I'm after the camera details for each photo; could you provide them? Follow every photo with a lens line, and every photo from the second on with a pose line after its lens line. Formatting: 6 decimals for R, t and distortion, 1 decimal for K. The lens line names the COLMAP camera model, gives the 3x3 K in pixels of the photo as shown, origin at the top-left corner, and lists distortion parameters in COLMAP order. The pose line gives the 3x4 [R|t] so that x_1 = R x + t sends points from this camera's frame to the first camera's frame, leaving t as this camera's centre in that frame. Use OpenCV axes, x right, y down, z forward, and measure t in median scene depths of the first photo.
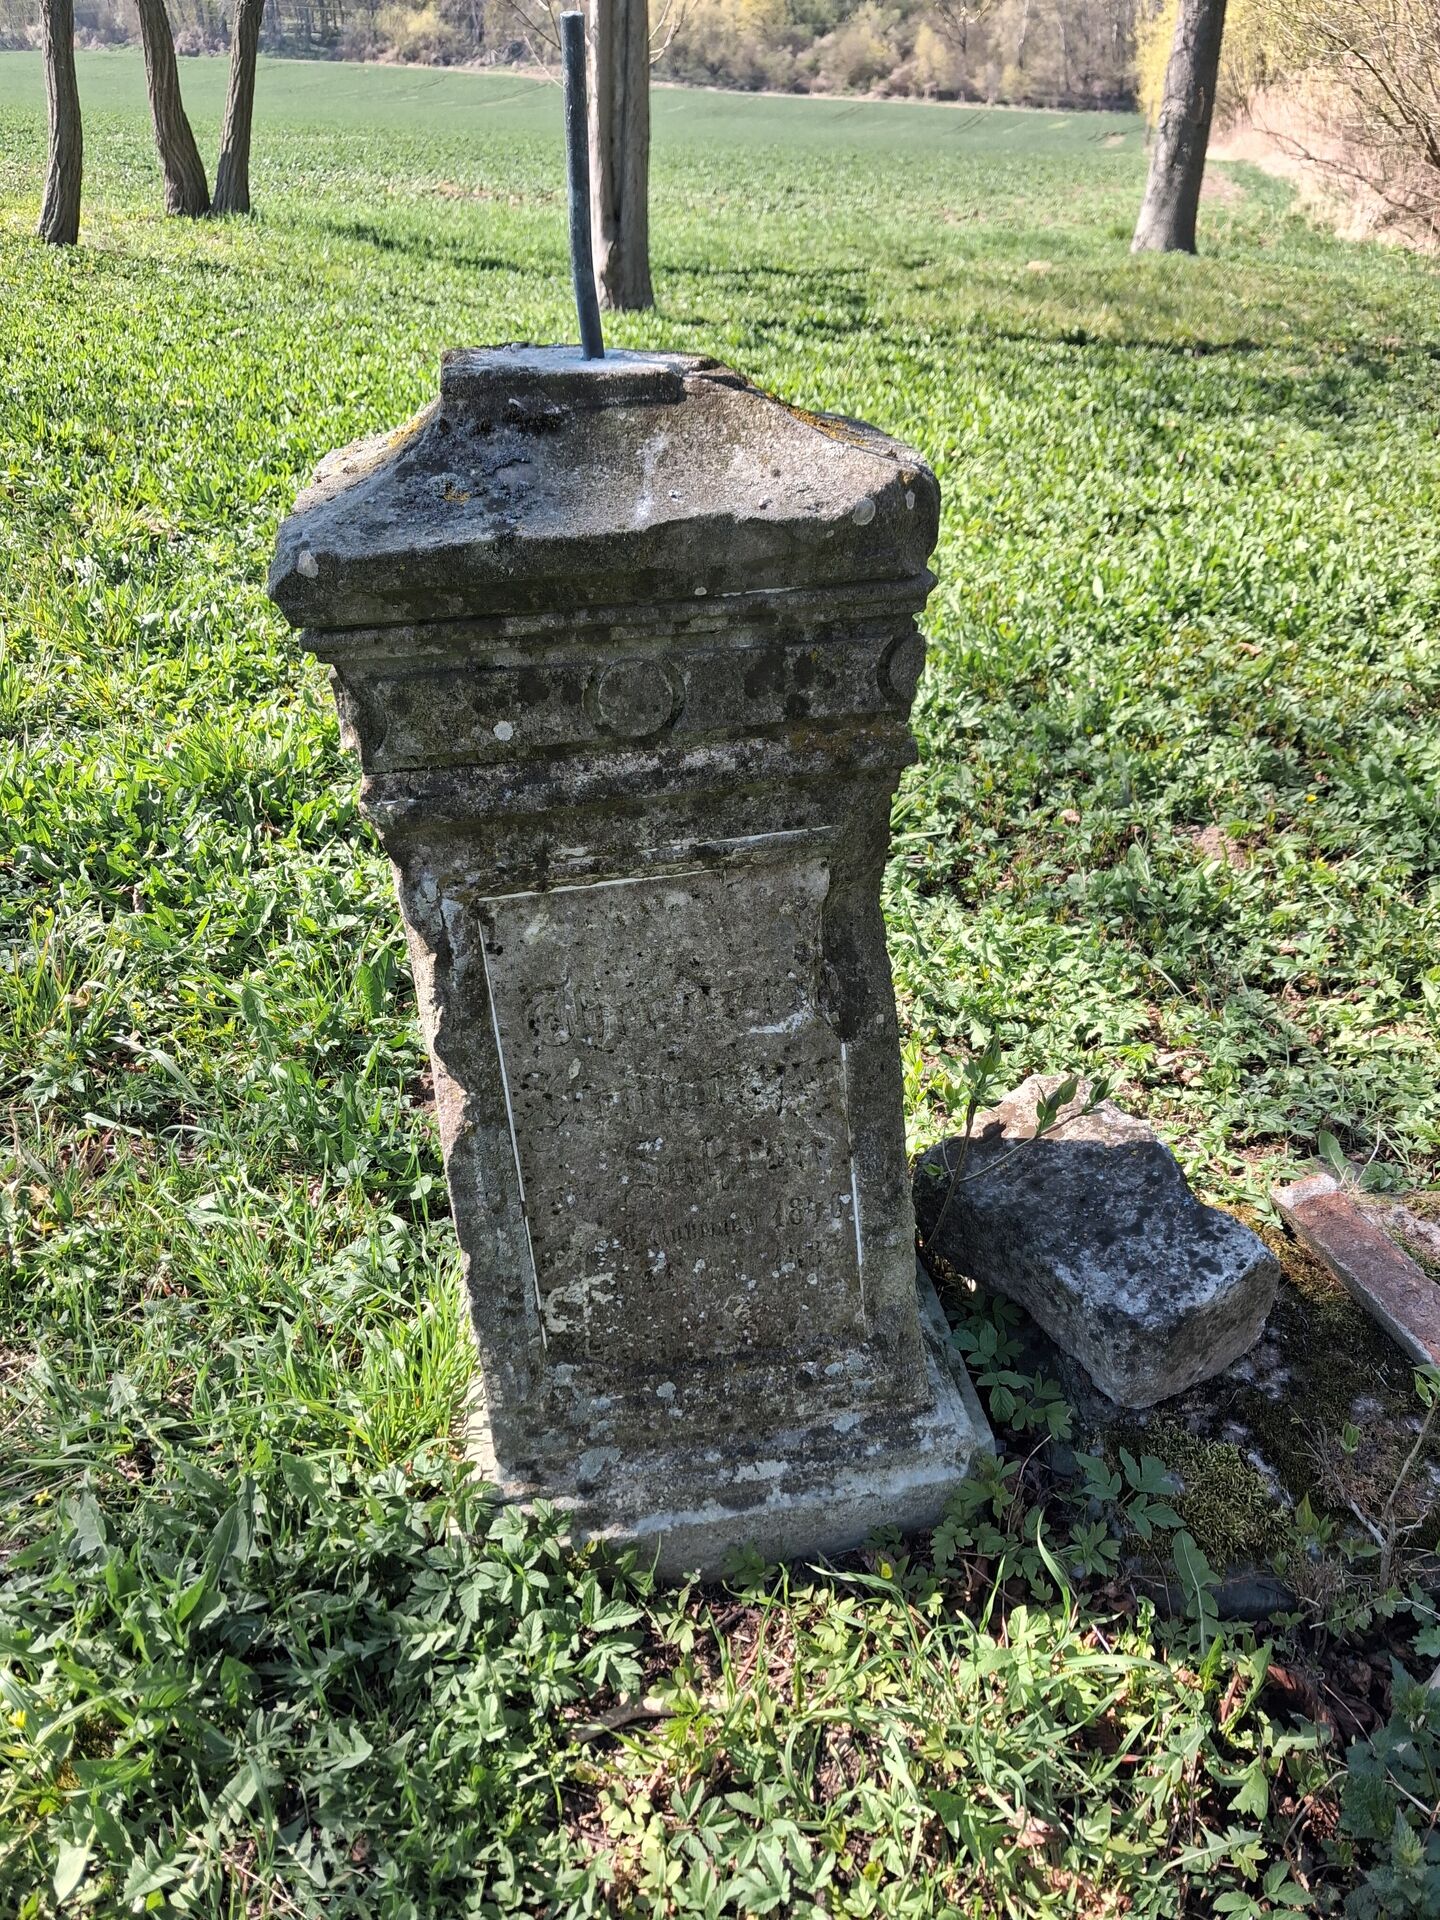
lens RADIAL K [[1517.1, 0, 721.5], [0, 1517.1, 959.2], [0, 0, 1]] dist [-0.007603, 0.007876]
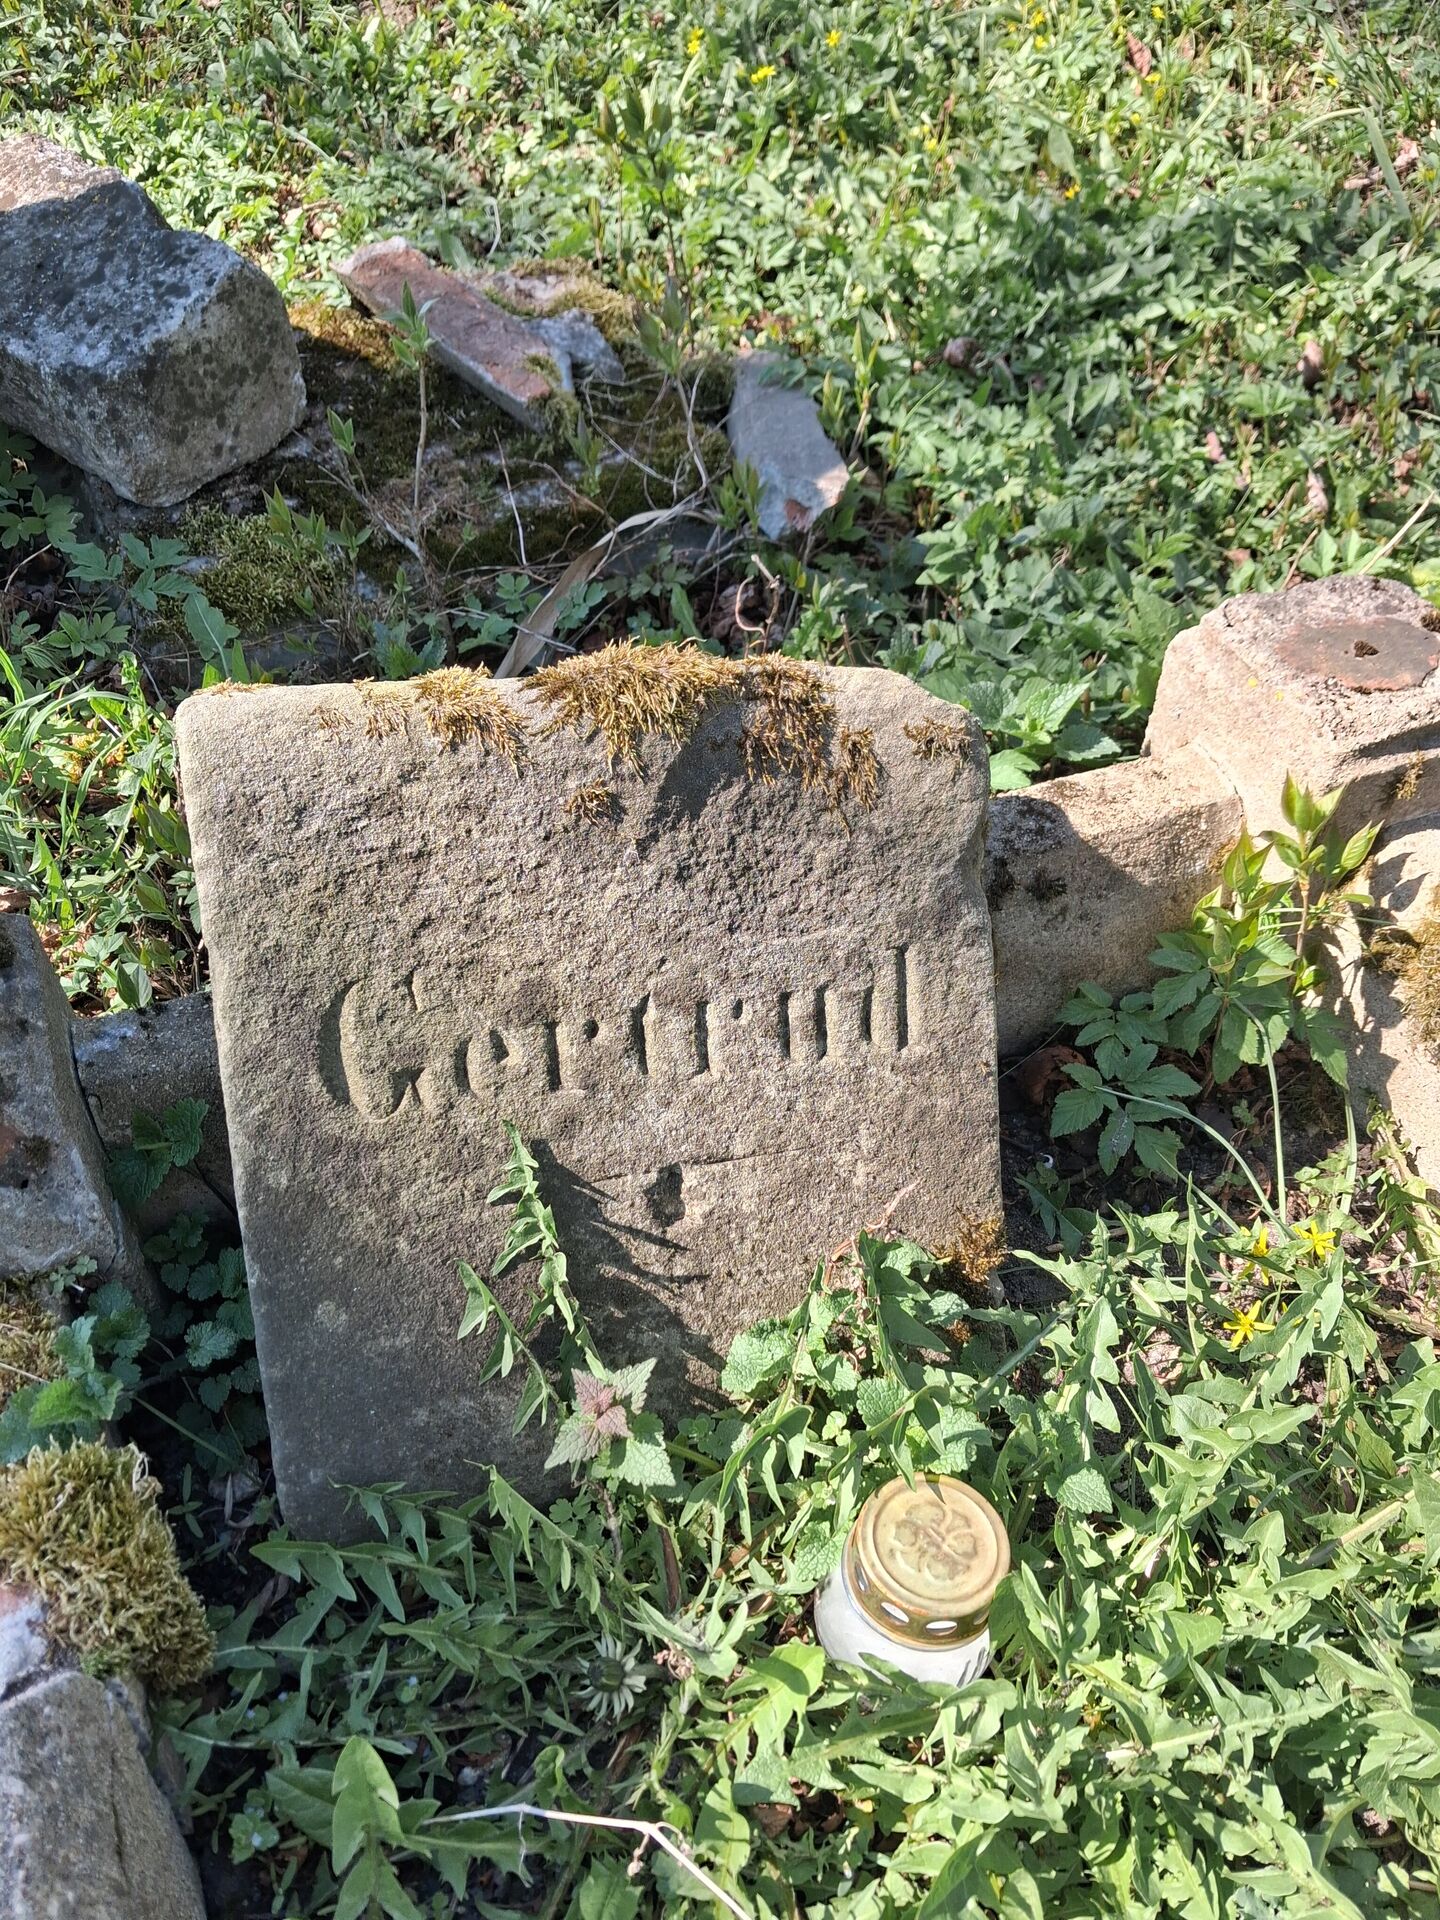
lens RADIAL K [[1517.1, 0, 718.0], [0, 1517.1, 960.0], [0, 0, 1]] dist [-0.007603, 0.007876]
pose [[0.939844, -0.266321, 0.213929, 0.317818], [0.191777, 0.929602, 0.314741, 0.329148], [-0.282691, -0.254781, 0.924755, 0.061433]]
